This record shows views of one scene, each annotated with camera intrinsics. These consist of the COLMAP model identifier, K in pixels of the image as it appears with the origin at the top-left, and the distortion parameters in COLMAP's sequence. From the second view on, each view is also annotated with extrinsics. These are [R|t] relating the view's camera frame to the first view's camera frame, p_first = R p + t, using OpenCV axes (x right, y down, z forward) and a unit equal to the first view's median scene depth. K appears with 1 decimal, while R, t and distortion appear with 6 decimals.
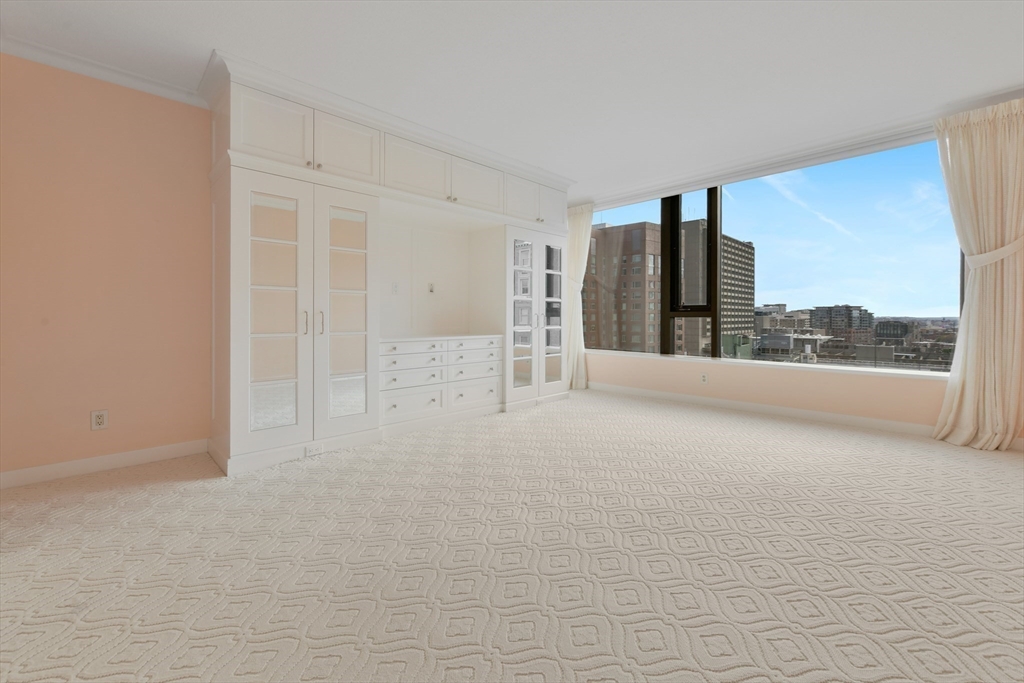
lens RADIAL K [[418.3, 0, 517.5], [0, 418.3, 337.1], [0, 0, 1]] dist [0.000229, 0.000068]
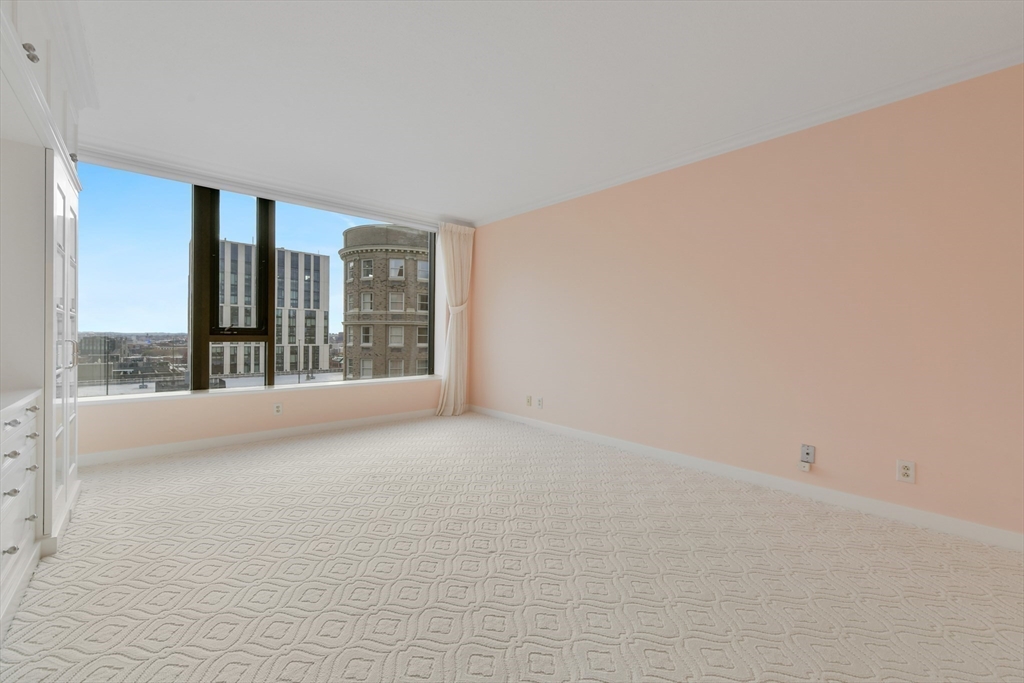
lens RADIAL K [[418.3, 0, 517.5], [0, 418.3, 337.1], [0, 0, 1]] dist [0.000229, 0.000068]
pose [[0.048925, -0.002413, 0.998800, -0.377393], [0.038784, 0.999248, 0.000515, -0.033717], [-0.998049, 0.038712, 0.048982, 0.382126]]
